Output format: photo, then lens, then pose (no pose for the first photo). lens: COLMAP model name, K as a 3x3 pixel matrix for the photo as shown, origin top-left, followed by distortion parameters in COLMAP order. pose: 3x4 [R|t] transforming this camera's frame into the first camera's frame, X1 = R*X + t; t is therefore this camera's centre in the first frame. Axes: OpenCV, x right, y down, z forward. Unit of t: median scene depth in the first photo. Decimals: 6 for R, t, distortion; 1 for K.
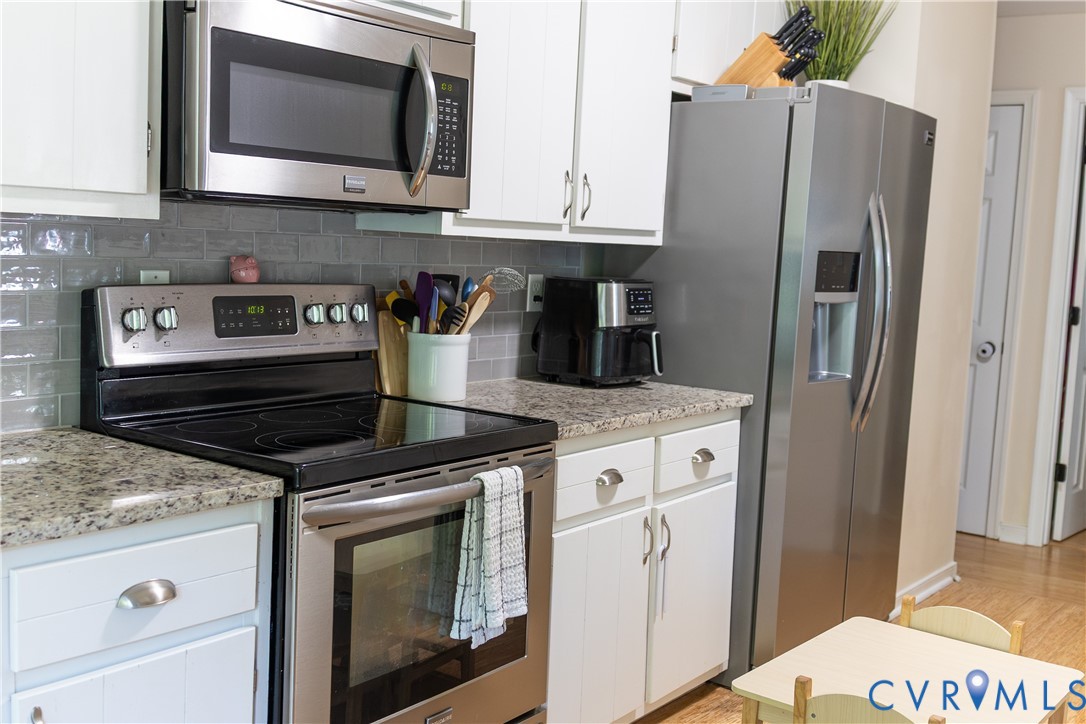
lens RADIAL K [[1159.7, 0, 547.8], [0, 1159.7, 362.0], [0, 0, 1]] dist [0.058732, 0.000000]
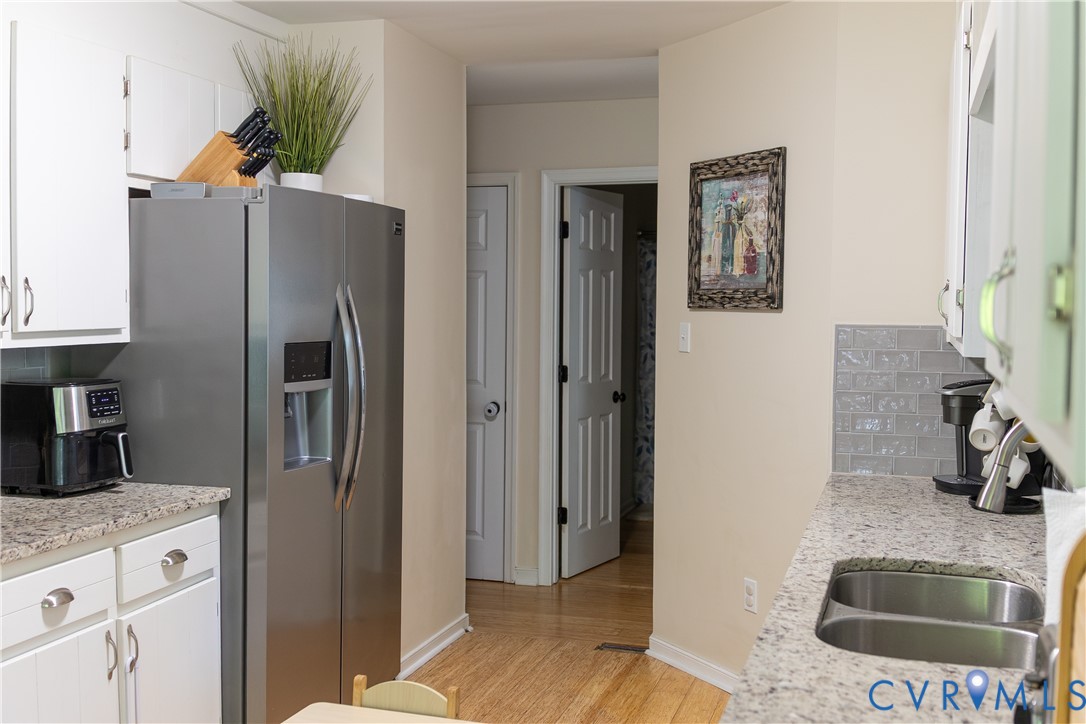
lens RADIAL K [[1159.7, 0, 543.3], [0, 1159.7, 365.9], [0, 0, 1]] dist [0.058732, 0.000000]
pose [[0.937549, -0.057393, 0.343086, 0.092262], [0.071044, 0.997098, -0.027341, -0.031040], [-0.340522, 0.050008, 0.938906, -0.048271]]
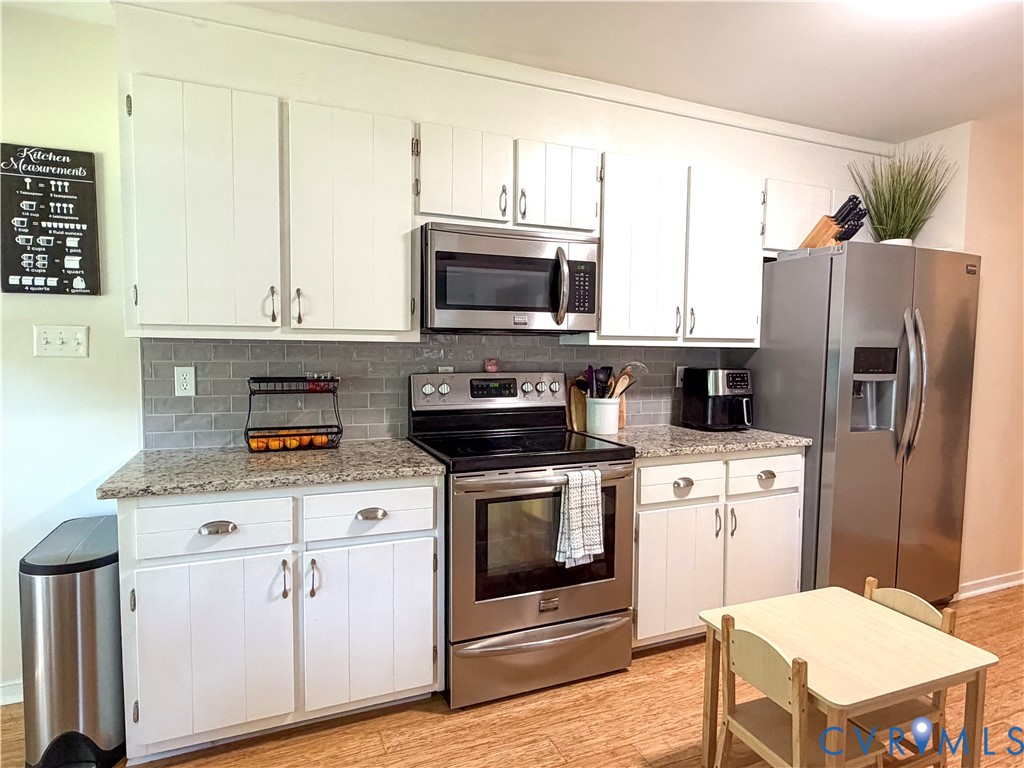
lens RADIAL K [[581.7, 0, 506.9], [0, 581.7, 384.4], [0, 0, 1]] dist [-0.005791, 0.005370]
pose [[0.863880, -0.005341, -0.503669, 0.221084], [-0.023922, 0.998380, -0.051618, 0.004851], [0.503129, 0.056641, 0.862353, 0.102079]]
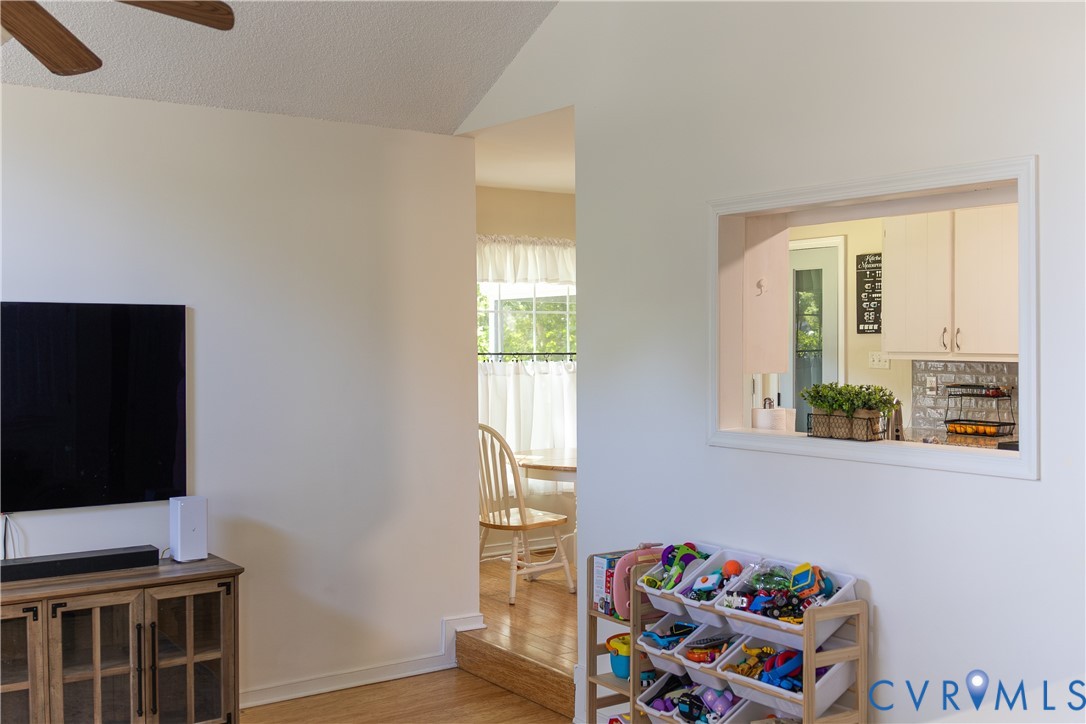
lens RADIAL K [[1159.7, 0, 521.1], [0, 1159.7, 359.4], [0, 0, 1]] dist [0.058732, 0.000000]
pose [[-0.309609, -0.030120, -0.950387, 1.810144], [-0.113727, 0.993497, 0.005562, 0.000761], [0.944038, 0.109806, -0.311021, 0.448029]]
